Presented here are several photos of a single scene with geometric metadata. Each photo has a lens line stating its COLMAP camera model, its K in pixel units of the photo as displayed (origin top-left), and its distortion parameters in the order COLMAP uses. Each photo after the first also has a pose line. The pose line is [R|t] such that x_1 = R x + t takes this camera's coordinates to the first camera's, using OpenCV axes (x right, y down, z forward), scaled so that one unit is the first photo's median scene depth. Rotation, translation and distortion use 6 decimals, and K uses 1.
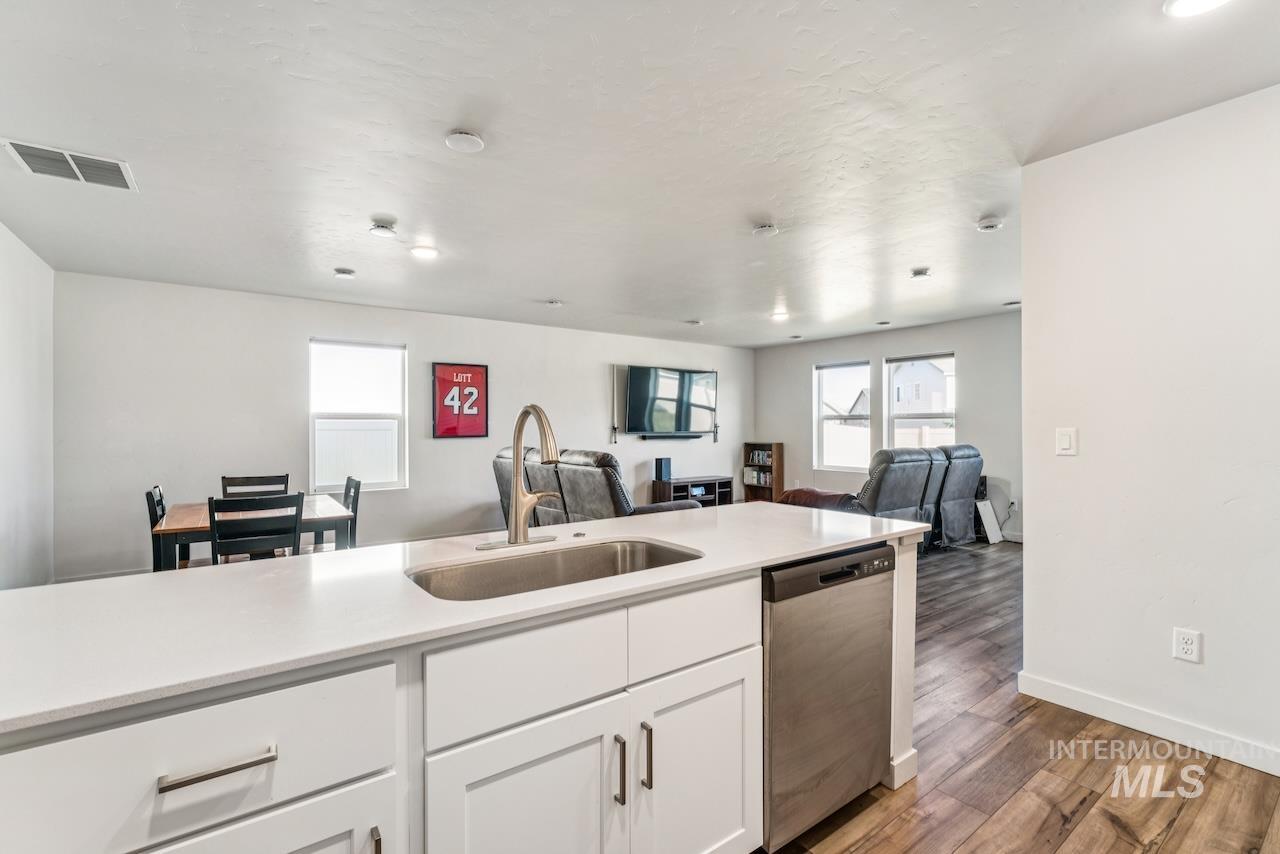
lens RADIAL K [[575.8, 0, 640.0], [0, 575.8, 427.0], [0, 0, 1]] dist [-0.007386, -0.000284]
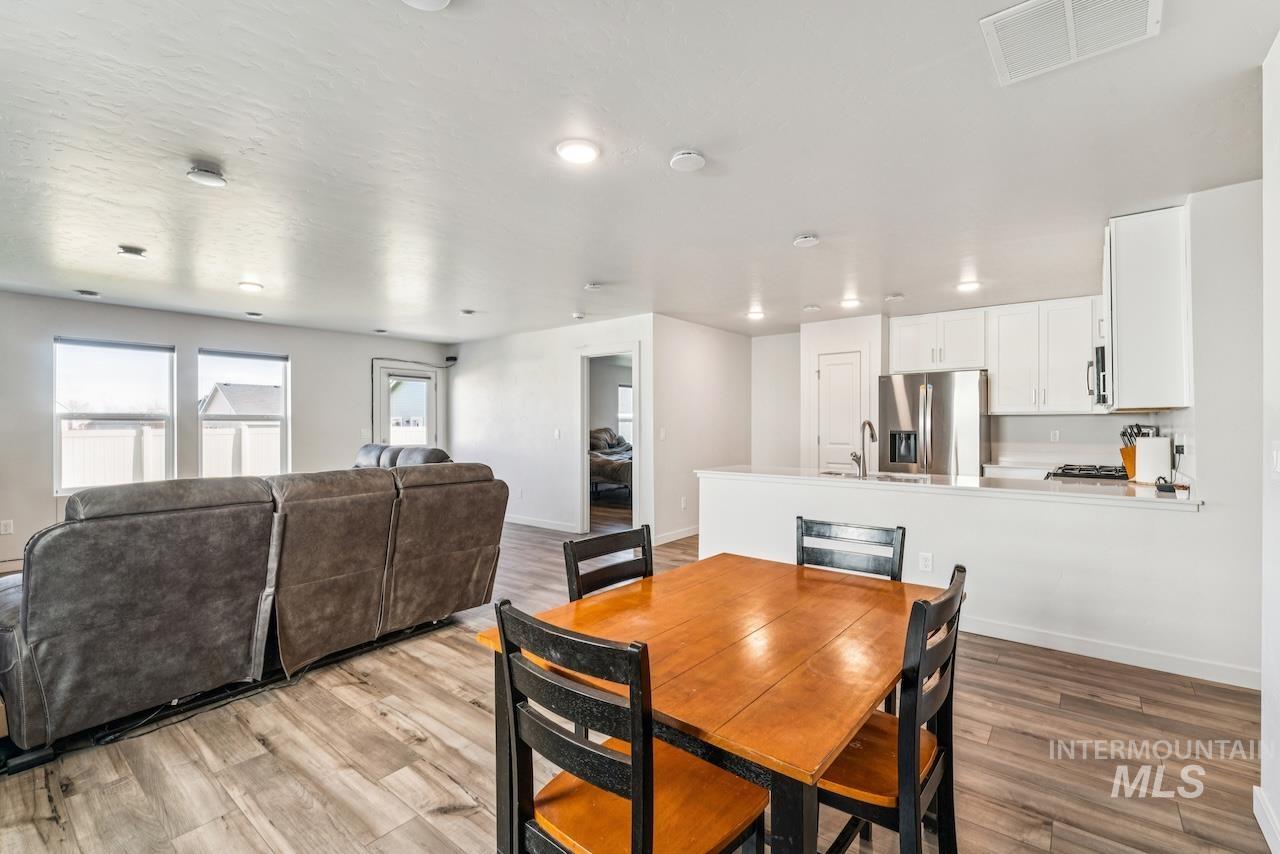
lens RADIAL K [[558.8, 0, 640.0], [0, 558.8, 427.0], [0, 0, 1]] dist [0.002337, -0.000113]
pose [[-0.251681, -0.001016, 0.967810, -0.521315], [0.002572, 0.999995, 0.001719, -0.003655], [-0.967807, 0.002922, -0.251677, 0.579321]]
